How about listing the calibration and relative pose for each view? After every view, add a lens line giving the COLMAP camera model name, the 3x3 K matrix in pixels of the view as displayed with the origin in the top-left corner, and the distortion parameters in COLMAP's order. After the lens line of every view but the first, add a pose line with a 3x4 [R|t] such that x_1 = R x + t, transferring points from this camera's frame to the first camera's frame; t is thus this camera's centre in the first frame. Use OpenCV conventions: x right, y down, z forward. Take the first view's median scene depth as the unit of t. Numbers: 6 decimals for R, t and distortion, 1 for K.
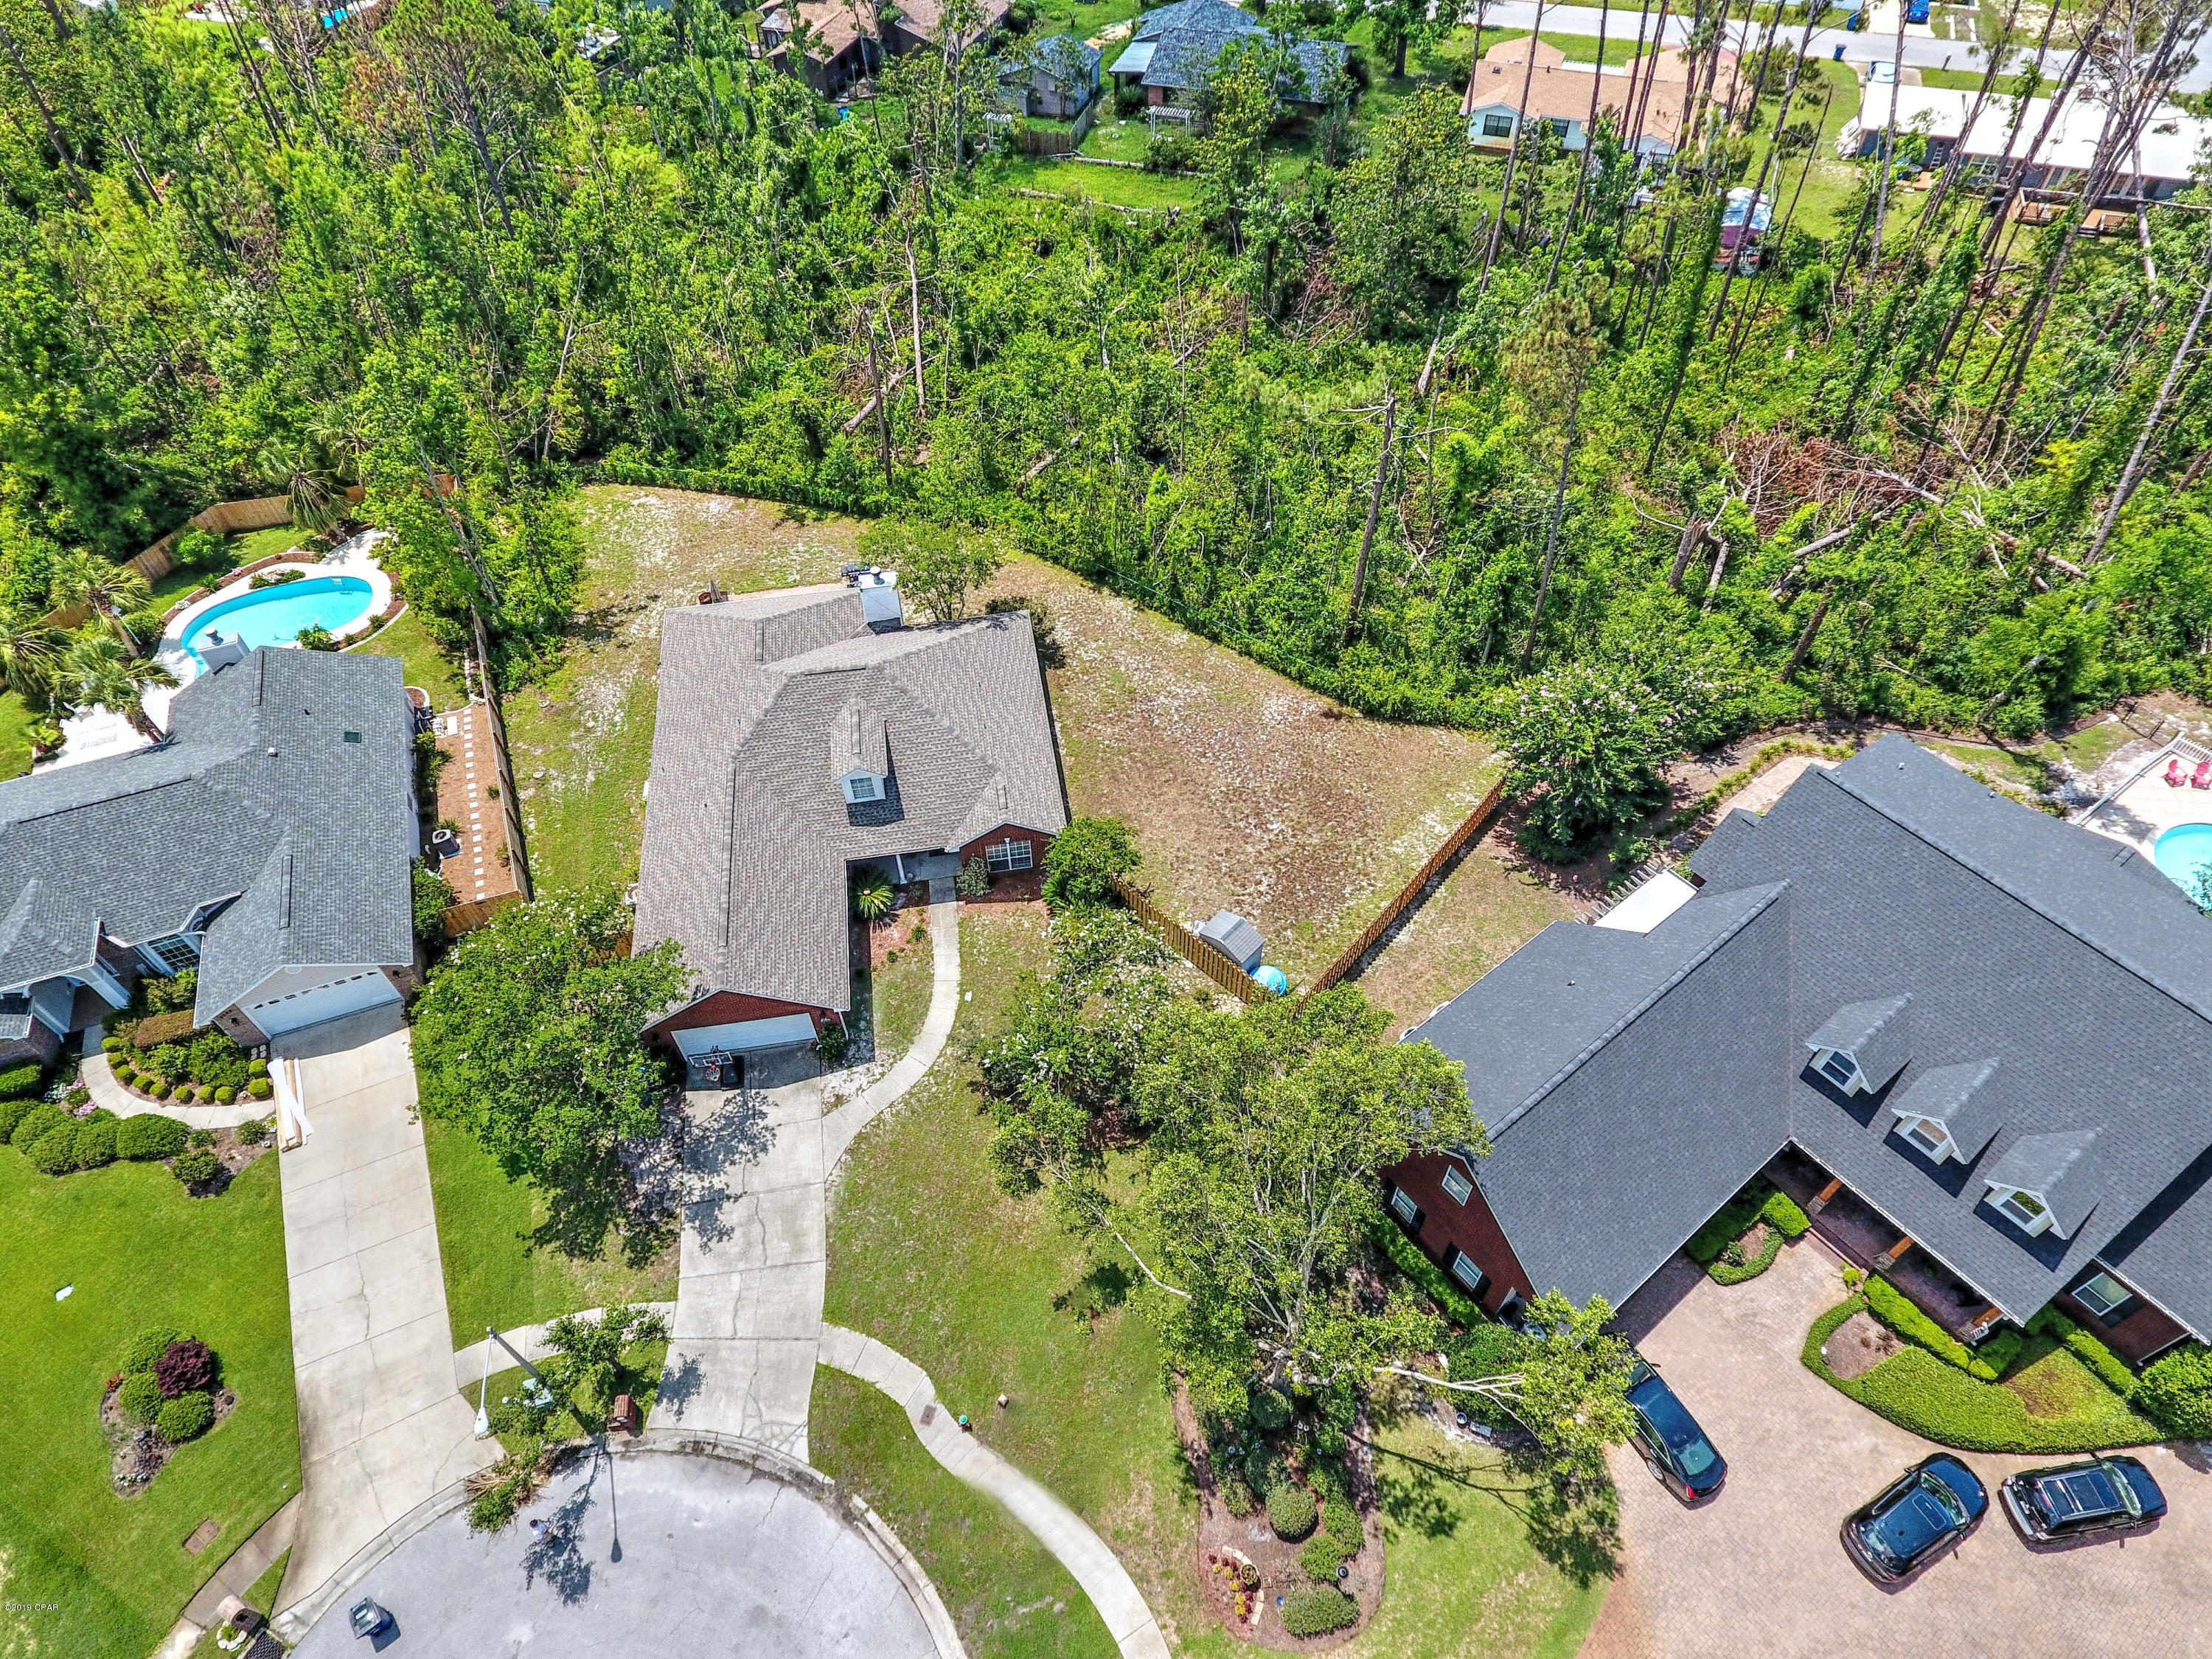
lens RADIAL K [[1302.4, 0, 1106.0], [0, 1302.4, 829.5], [0, 0, 1]] dist [-0.003743, 0.000488]
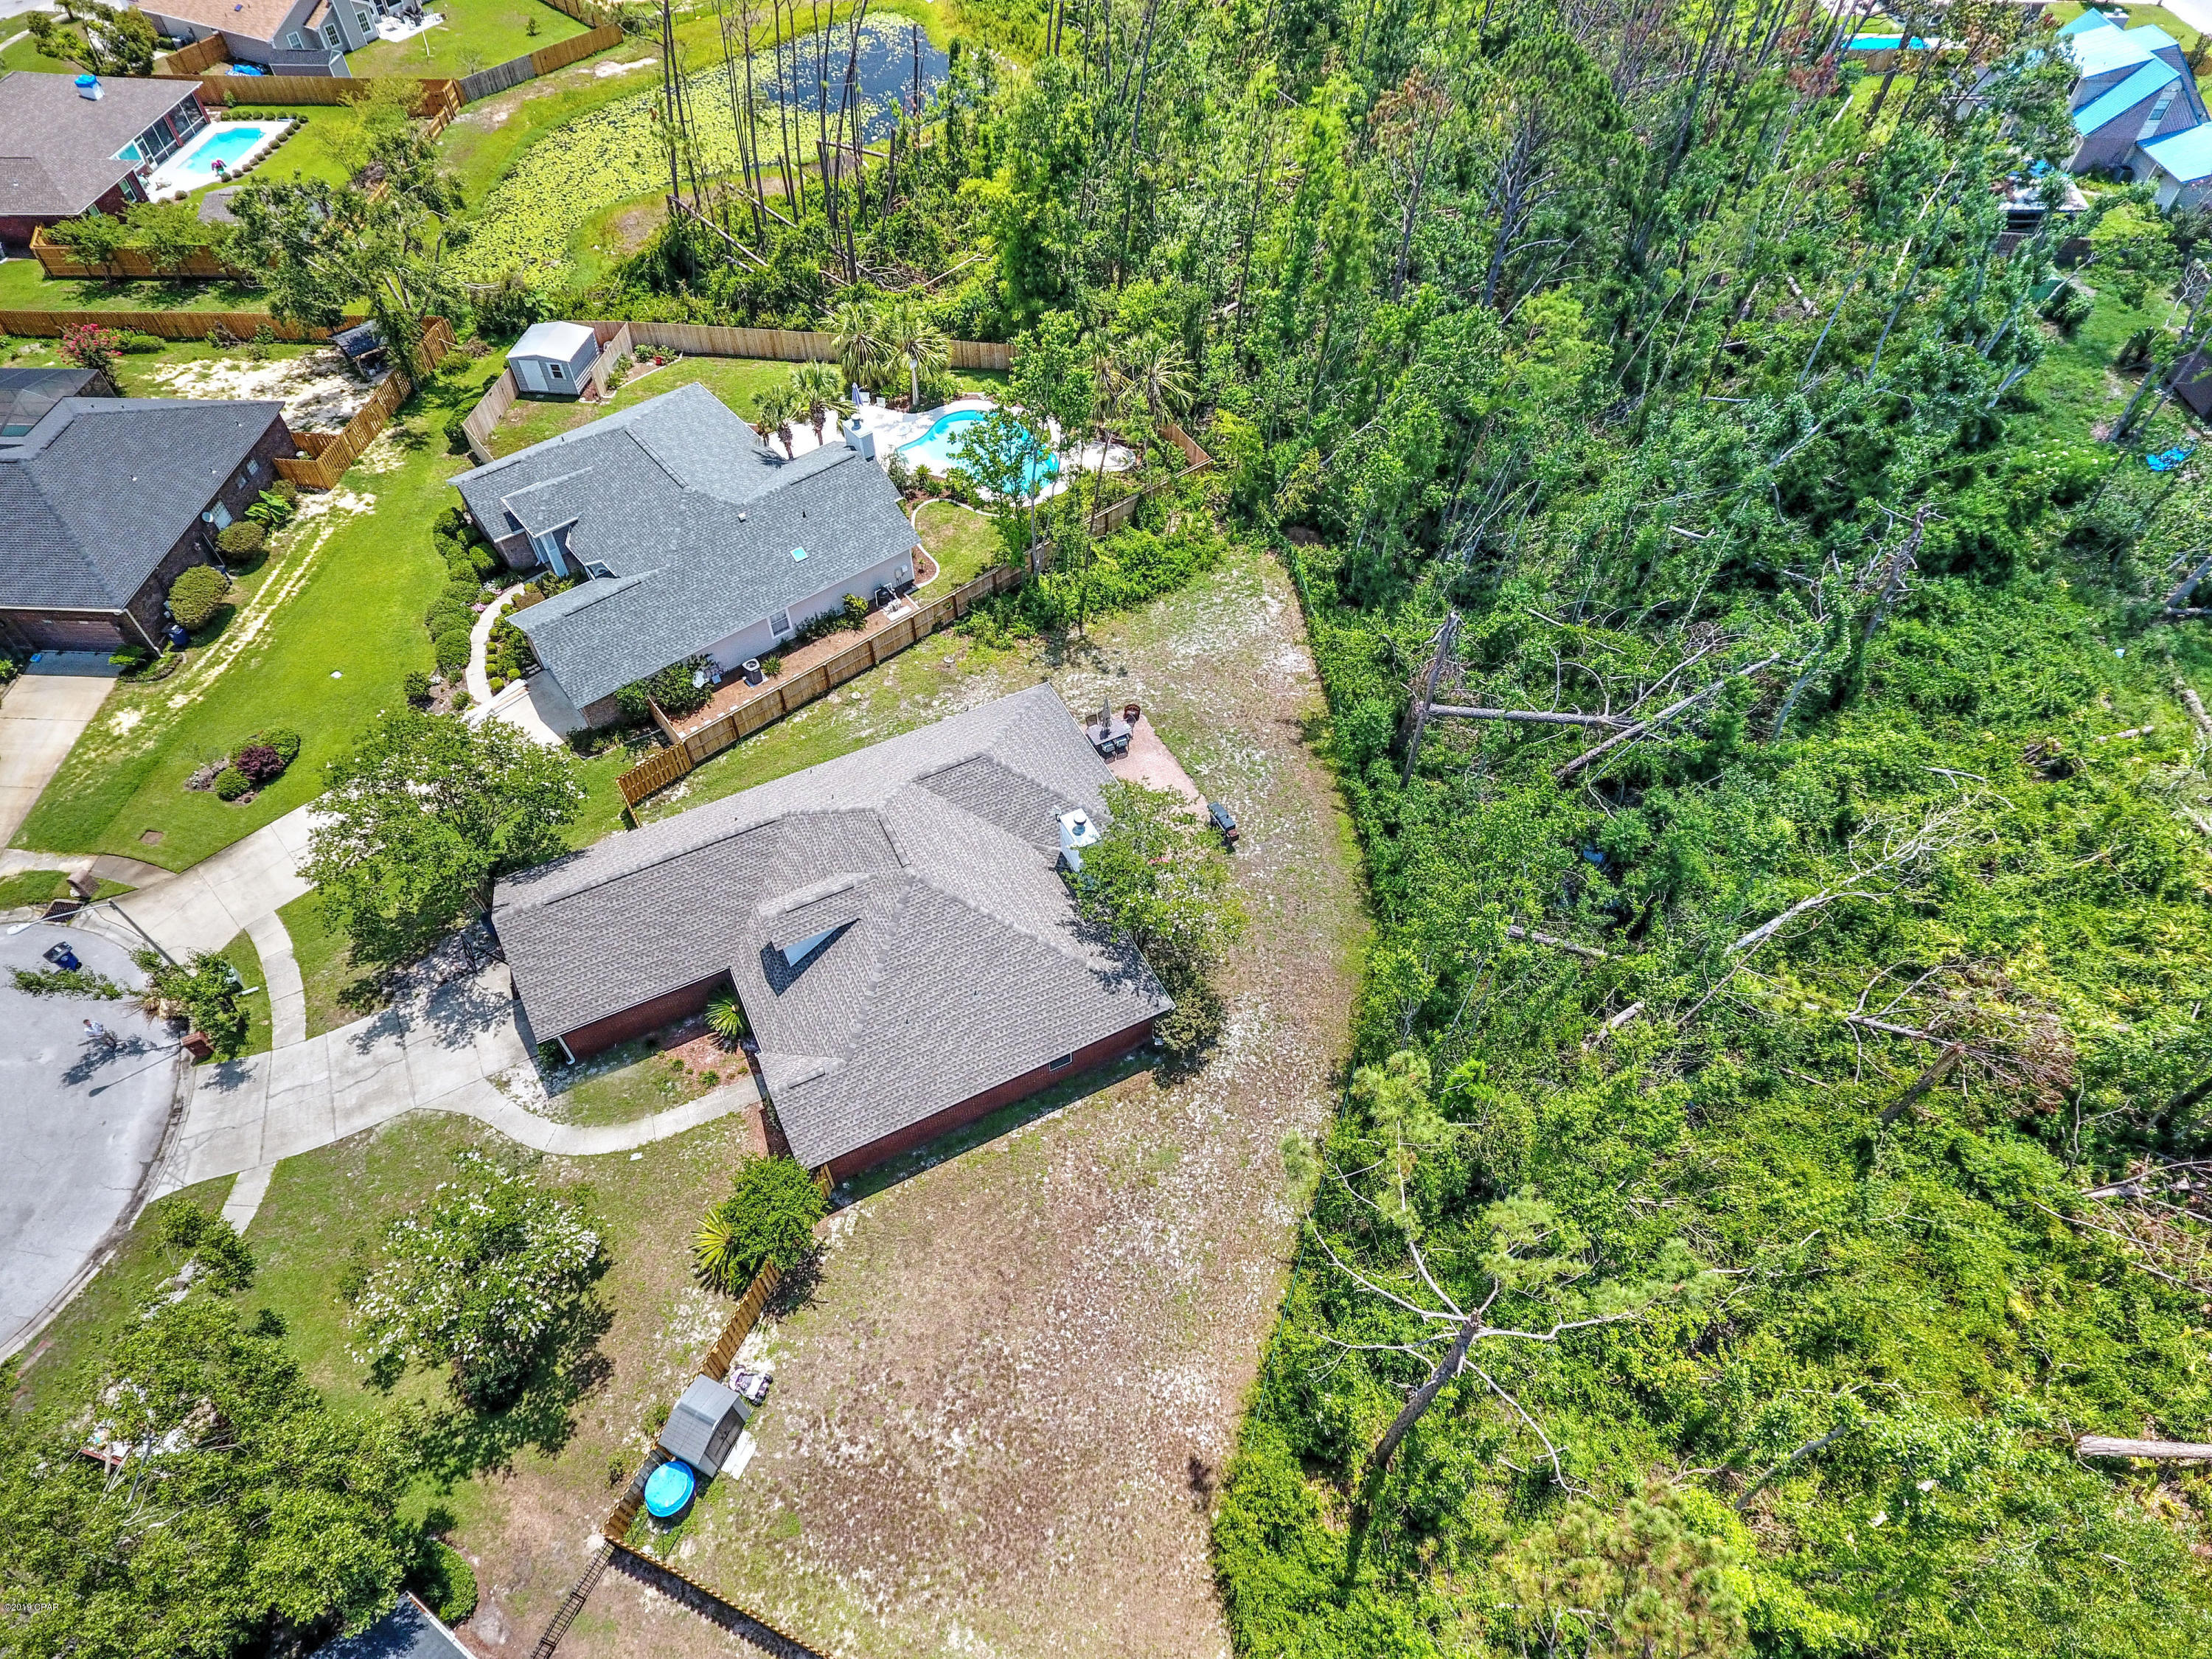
lens RADIAL K [[1302.4, 0, 1106.0], [0, 1302.4, 829.5], [0, 0, 1]] dist [-0.003743, 0.000488]
pose [[0.305894, 0.748250, -0.588686, 0.320488], [-0.721586, 0.585576, 0.369344, -0.515752], [0.621082, 0.311807, 0.719051, 0.419103]]
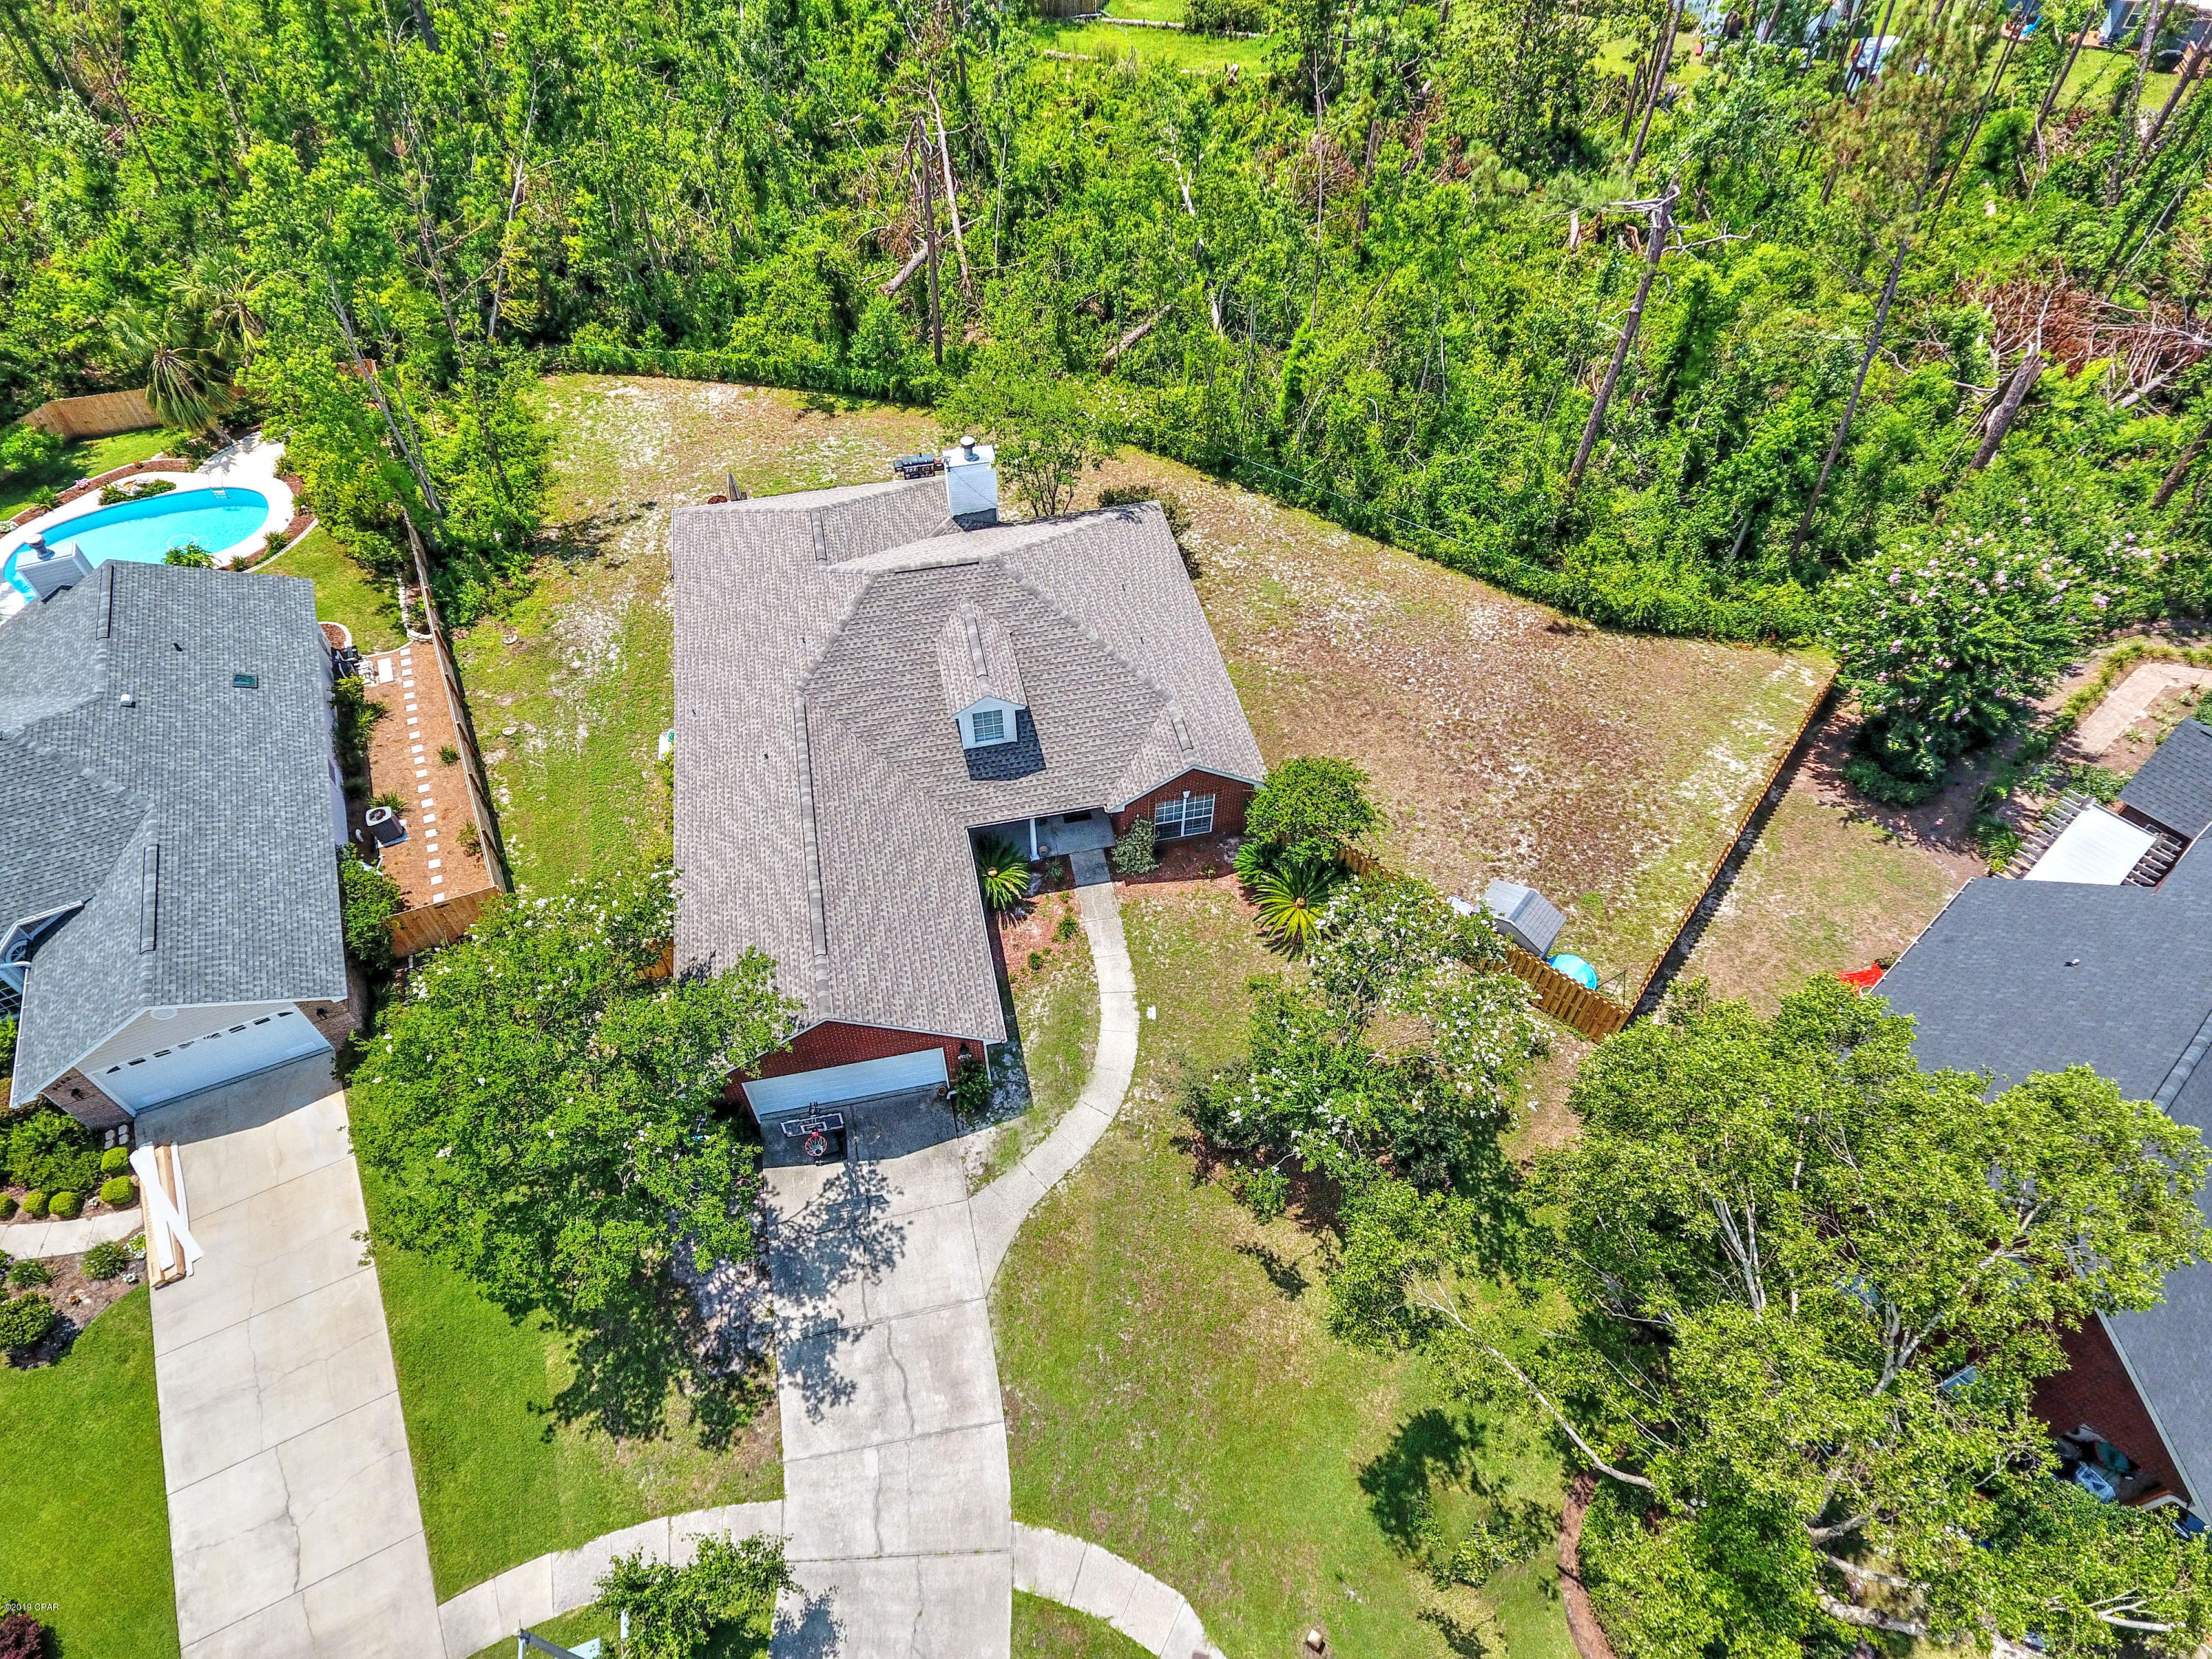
lens RADIAL K [[1302.4, 0, 1106.0], [0, 1302.4, 829.5], [0, 0, 1]] dist [-0.003743, 0.000488]
pose [[0.998076, -0.031347, 0.053501, -0.146068], [0.031210, 0.999507, 0.003404, 0.021854], [-0.053581, -0.001728, 0.998562, 0.257262]]
